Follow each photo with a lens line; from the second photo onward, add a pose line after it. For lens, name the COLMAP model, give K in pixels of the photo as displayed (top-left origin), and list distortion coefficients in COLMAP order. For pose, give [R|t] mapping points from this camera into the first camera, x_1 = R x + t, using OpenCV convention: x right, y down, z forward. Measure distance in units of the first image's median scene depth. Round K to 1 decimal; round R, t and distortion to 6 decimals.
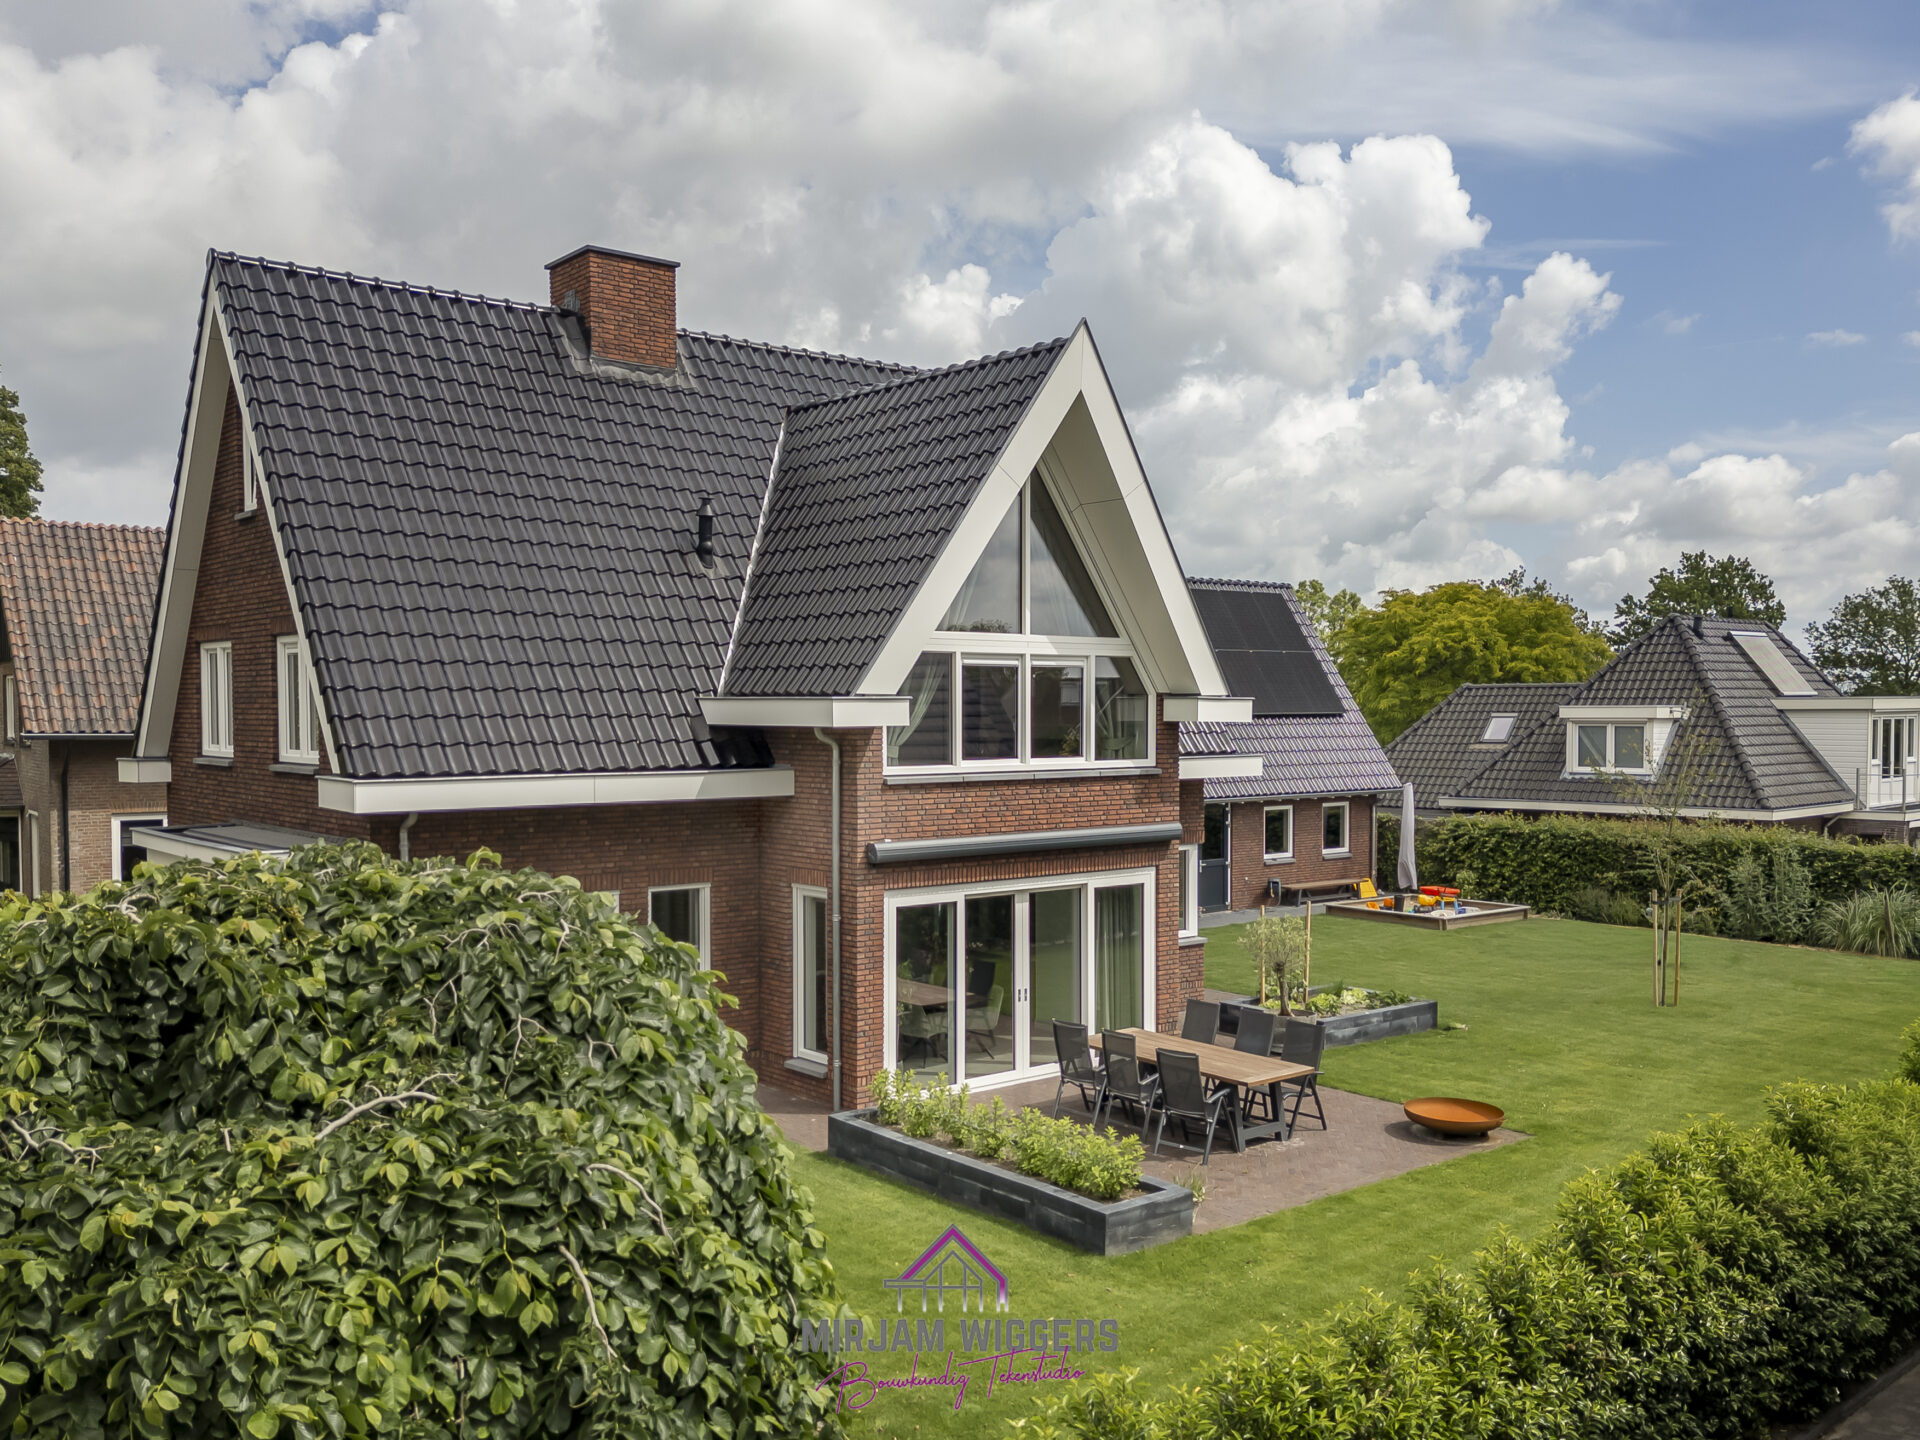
lens RADIAL K [[1618.5, 0, 1080.8], [0, 1618.5, 724.9], [0, 0, 1]] dist [0.004532, -0.003273]
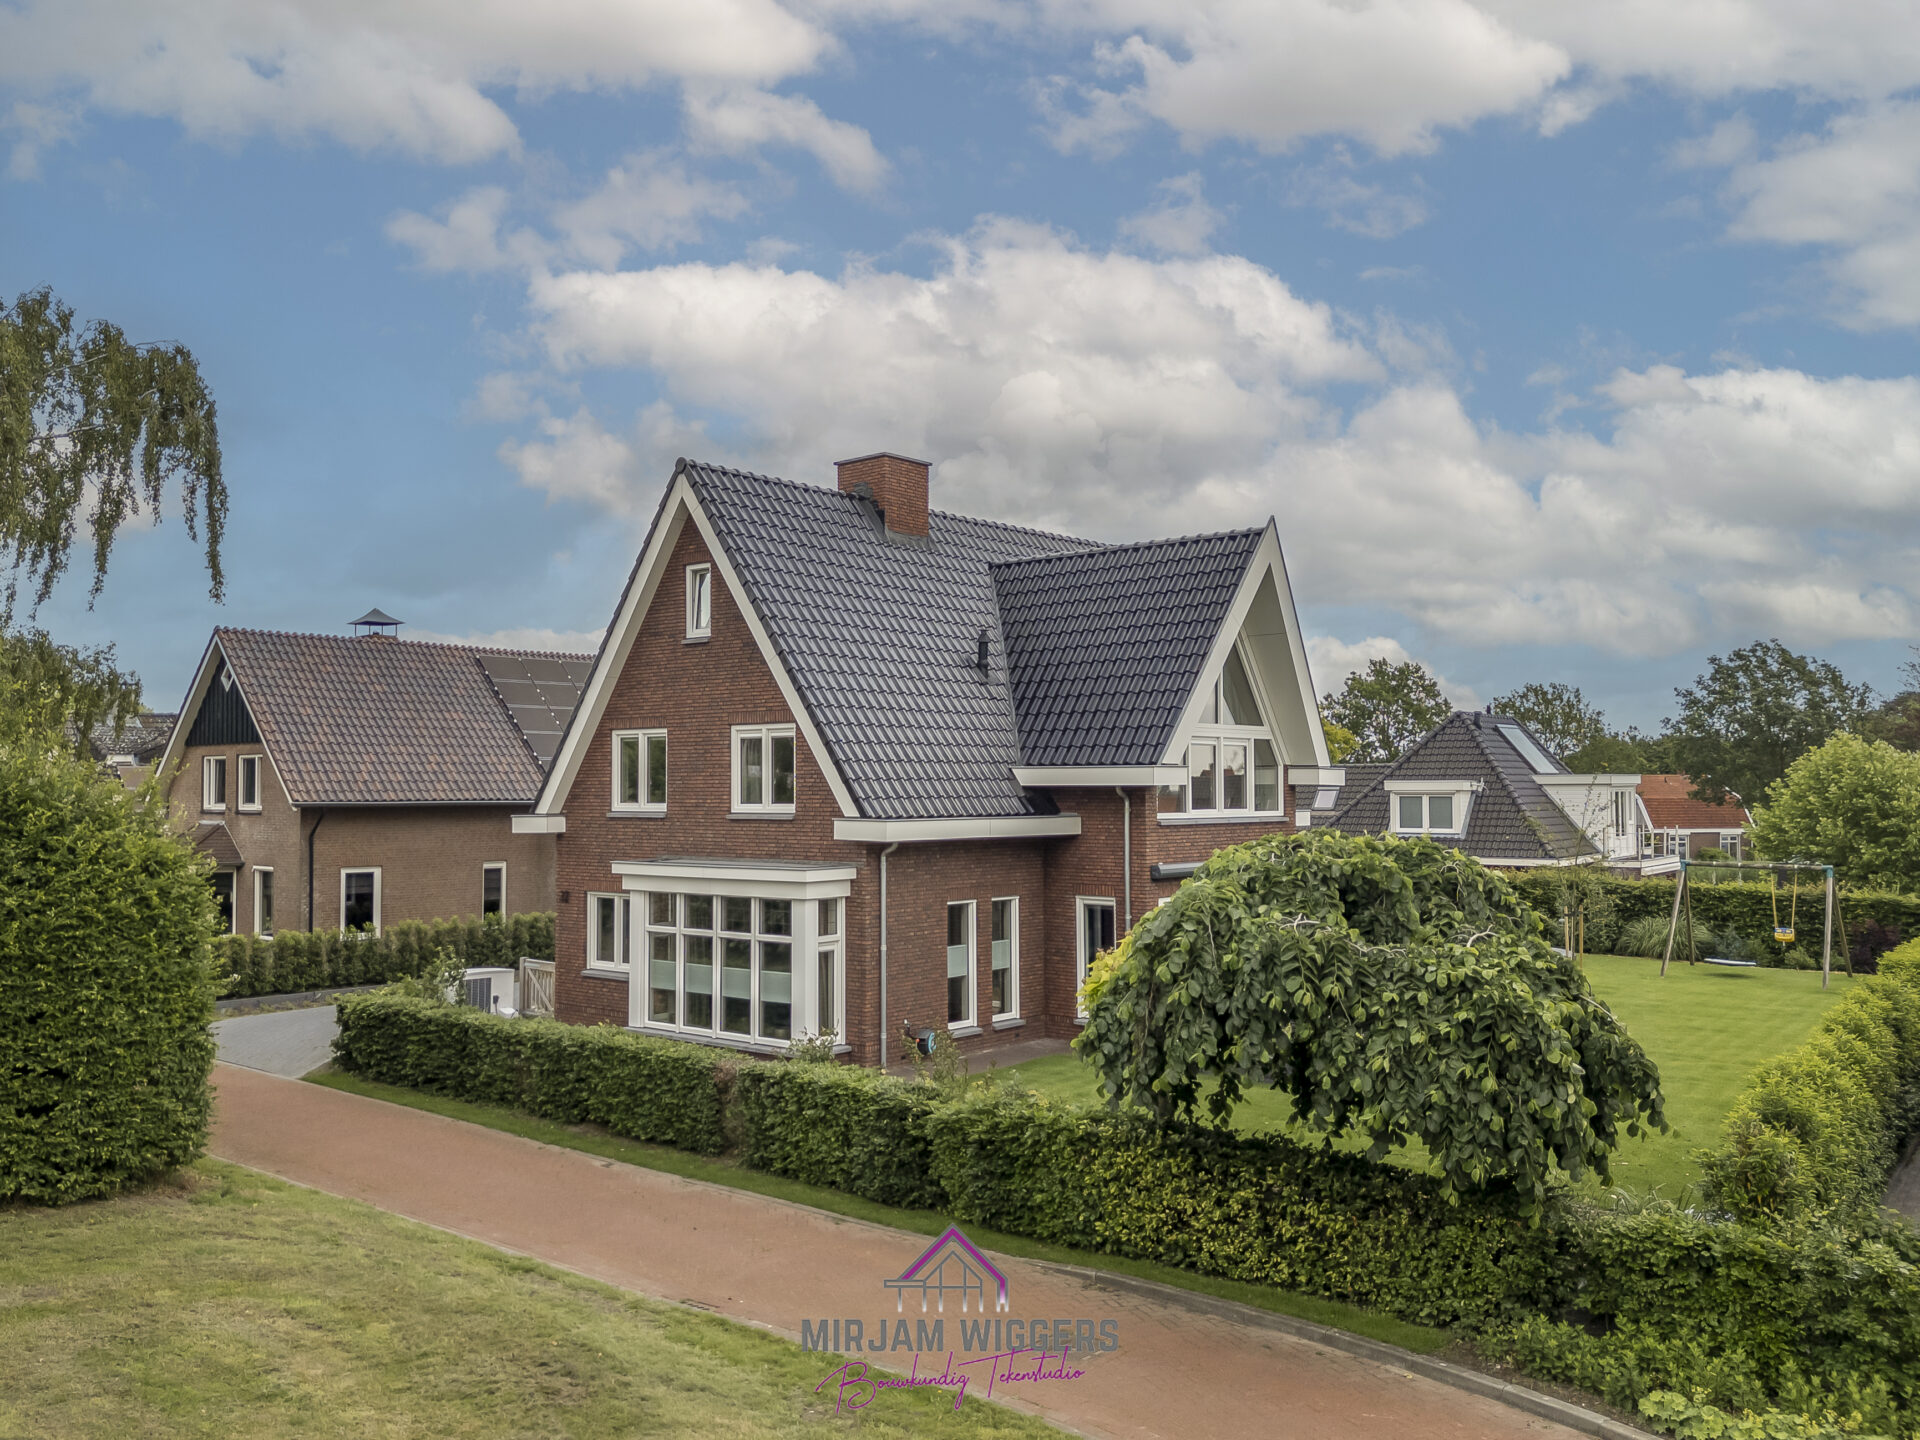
lens RADIAL K [[1482.8, 0, 924.0], [0, 1482.8, 725.9], [0, 0, 1]] dist [0.039922, -0.004768]
pose [[0.992696, 0.002403, 0.120616, -0.412646], [0.004356, 0.998436, -0.055743, 0.017226], [-0.120562, 0.055861, 0.991133, -0.277896]]
